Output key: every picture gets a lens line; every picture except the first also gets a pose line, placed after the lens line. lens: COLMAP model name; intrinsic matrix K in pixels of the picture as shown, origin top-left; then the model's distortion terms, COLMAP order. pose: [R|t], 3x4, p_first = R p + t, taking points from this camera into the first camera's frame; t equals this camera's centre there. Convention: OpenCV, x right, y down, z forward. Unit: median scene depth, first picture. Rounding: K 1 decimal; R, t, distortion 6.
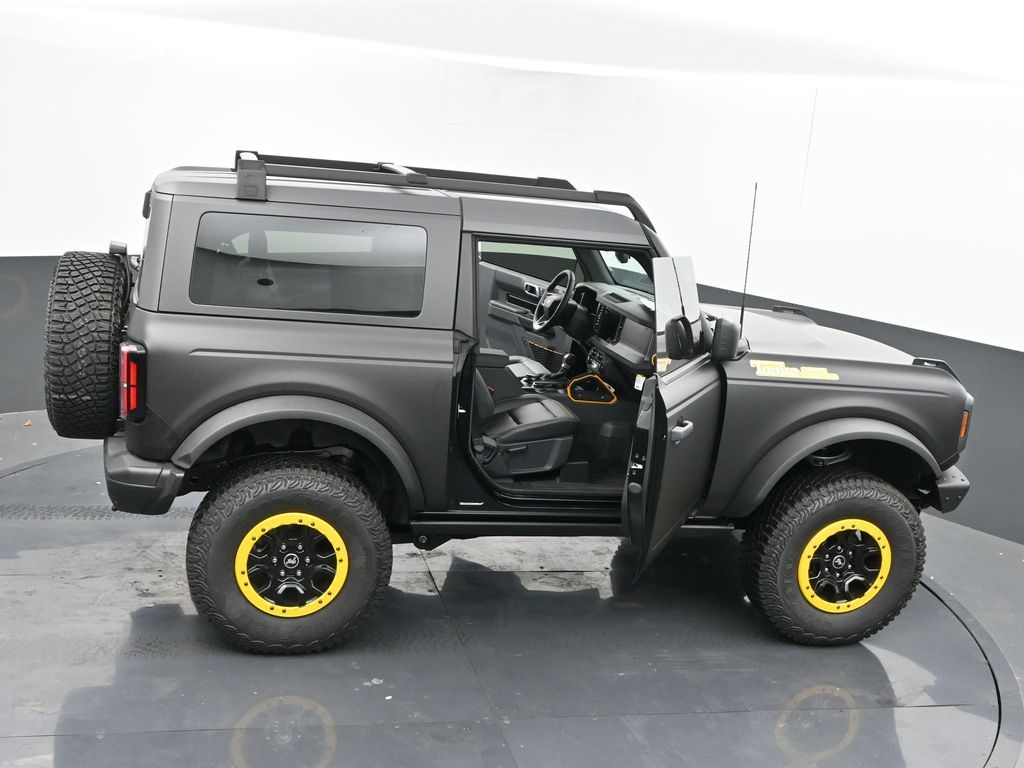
lens RADIAL K [[1152.3, 0, 493.3], [0, 1152.3, 427.4], [0, 0, 1]] dist [0.005499, 0.015095]
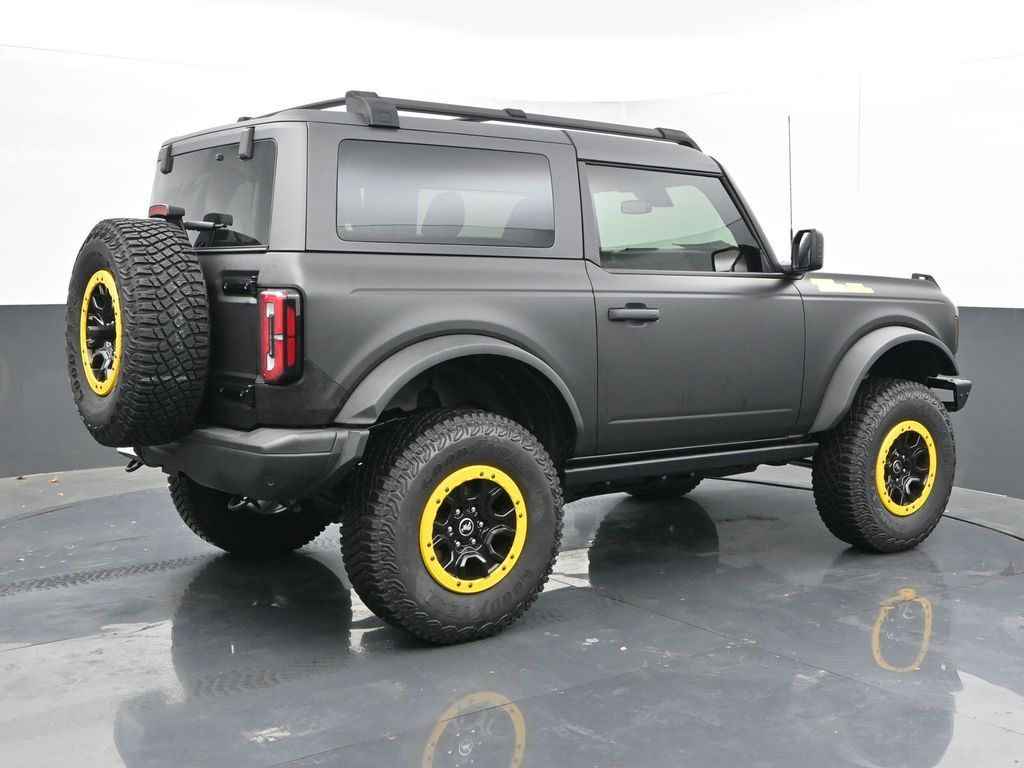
lens RADIAL K [[1210.5, 0, 560.4], [0, 1210.5, 333.3], [0, 0, 1]] dist [0.021056, 0.011655]
pose [[0.901069, -0.099450, 0.422119, -0.476347], [0.177675, 0.972569, -0.150135, 0.121546], [-0.395609, 0.210282, 0.894022, 0.119124]]
